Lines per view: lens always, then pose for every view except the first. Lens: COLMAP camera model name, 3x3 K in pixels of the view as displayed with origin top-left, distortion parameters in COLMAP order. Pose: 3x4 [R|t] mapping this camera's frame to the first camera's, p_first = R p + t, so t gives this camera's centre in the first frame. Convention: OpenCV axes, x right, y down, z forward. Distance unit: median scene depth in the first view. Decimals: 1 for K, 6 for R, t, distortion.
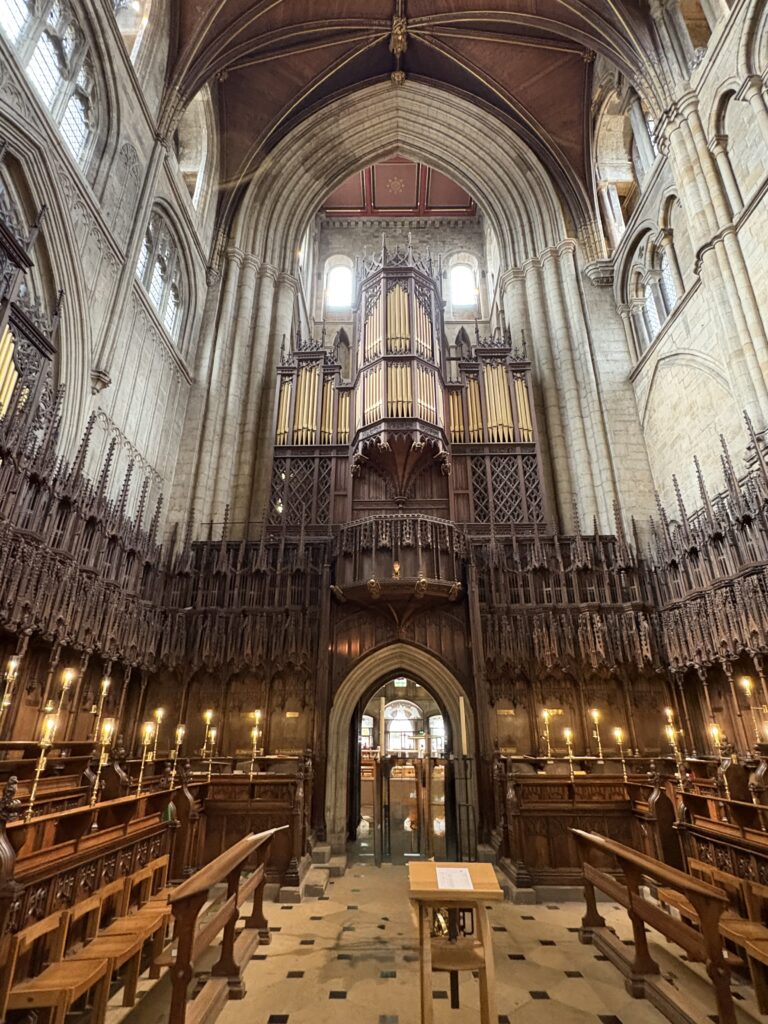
lens RADIAL K [[538.8, 0, 385.2], [0, 538.8, 513.1], [0, 0, 1]] dist [0.004660, 0.000477]
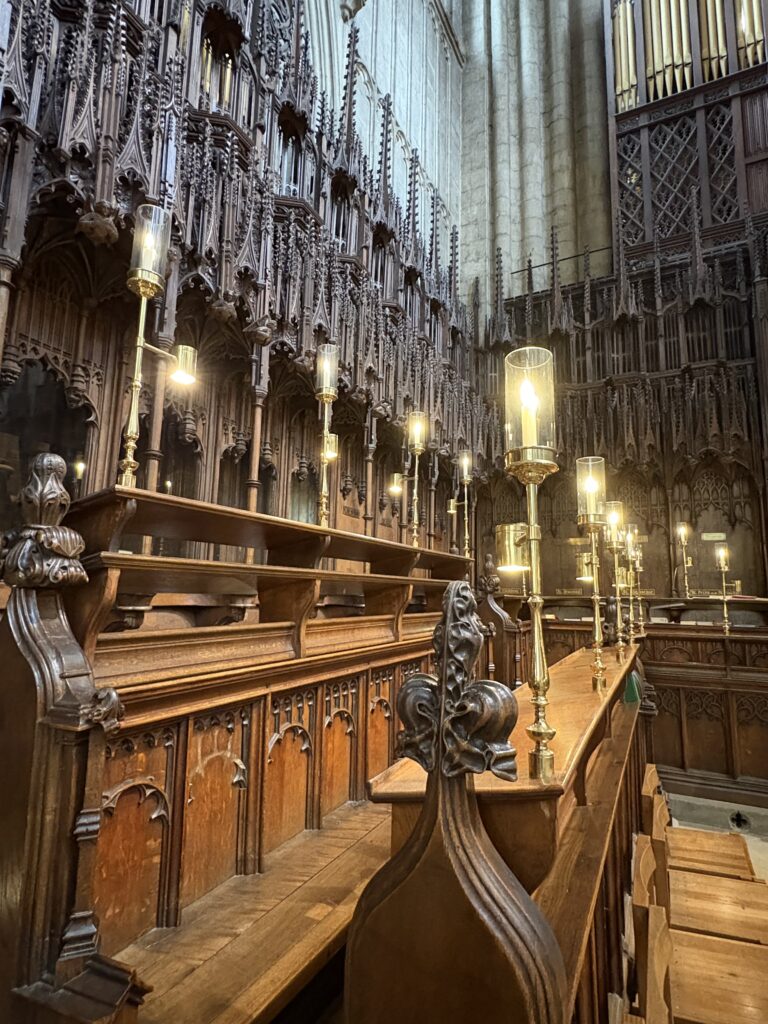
lens RADIAL K [[563.7, 0, 383.1], [0, 563.7, 511.5], [0, 0, 1]] dist [-0.004066, -0.000177]
pose [[0.899541, -0.049234, -0.434052, -0.209358], [0.155159, 0.964848, 0.212116, 0.138671], [0.408351, -0.258154, 0.875560, 0.270643]]
